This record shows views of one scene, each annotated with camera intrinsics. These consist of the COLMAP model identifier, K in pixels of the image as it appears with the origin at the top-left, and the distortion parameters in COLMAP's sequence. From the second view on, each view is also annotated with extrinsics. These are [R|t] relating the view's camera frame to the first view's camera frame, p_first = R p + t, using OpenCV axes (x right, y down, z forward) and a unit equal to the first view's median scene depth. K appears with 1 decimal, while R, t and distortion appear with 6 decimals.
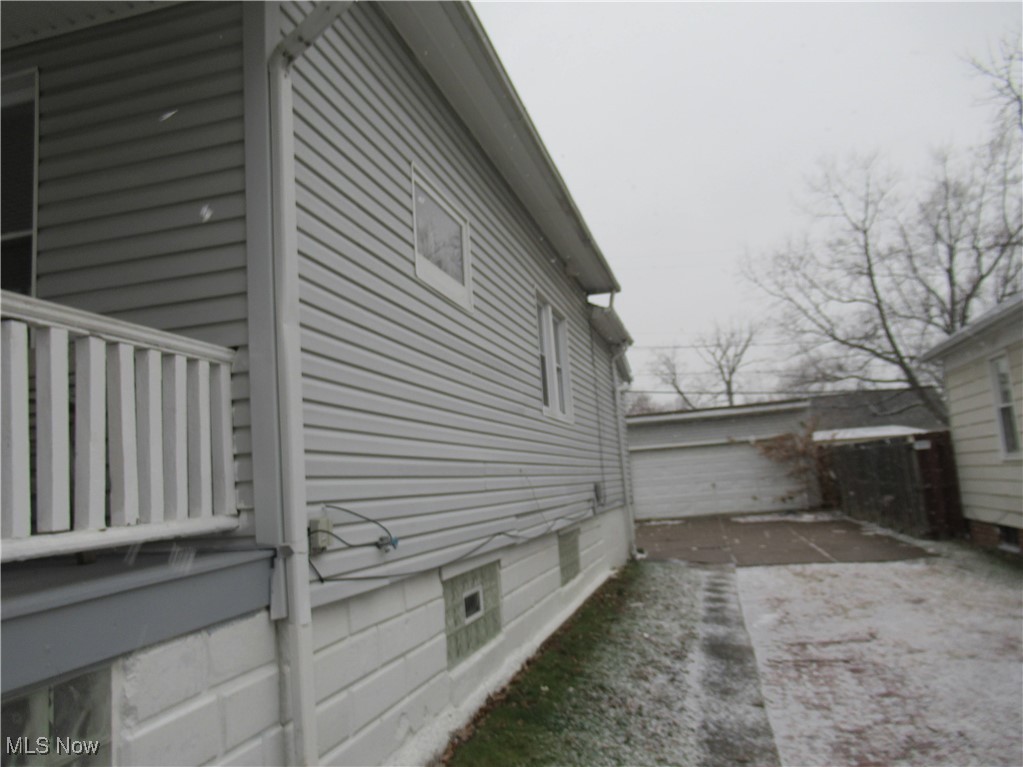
lens RADIAL K [[752.9, 0, 515.2], [0, 752.9, 387.2], [0, 0, 1]] dist [-0.004328, -0.005072]
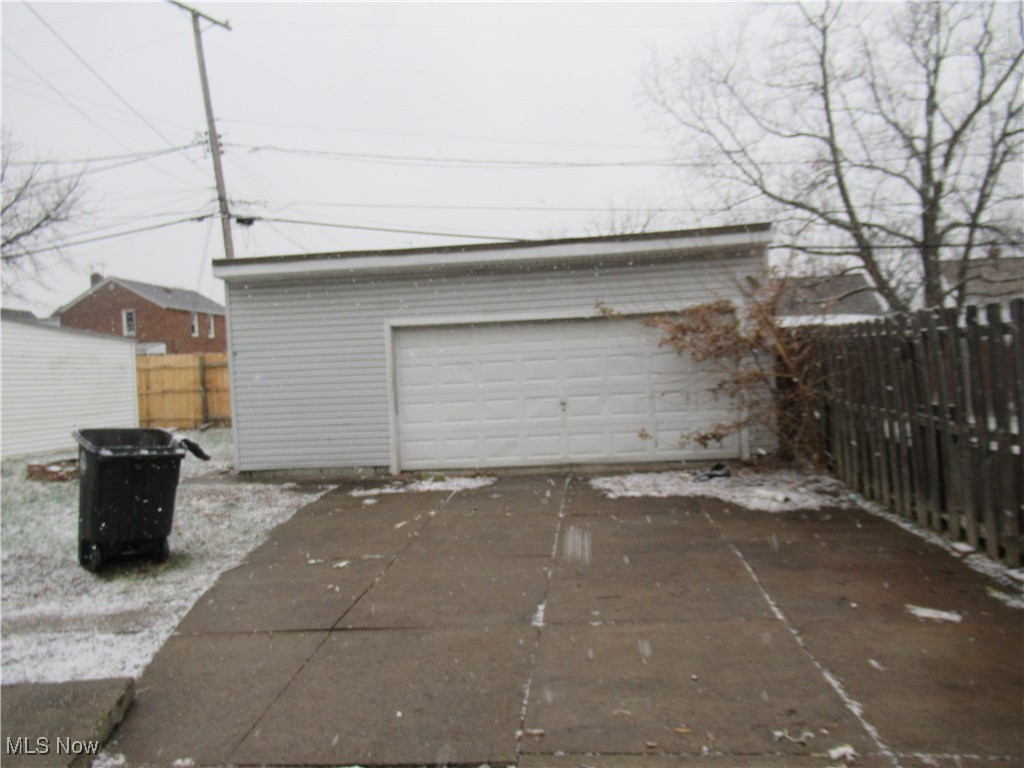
lens RADIAL K [[753.6, 0, 515.7], [0, 753.6, 387.7], [0, 0, 1]] dist [-0.004328, -0.005072]
pose [[0.989578, 0.026509, 0.141538, 0.101913], [-0.046442, 0.989141, 0.139439, 0.033437], [-0.136305, -0.144559, 0.980063, 0.329178]]
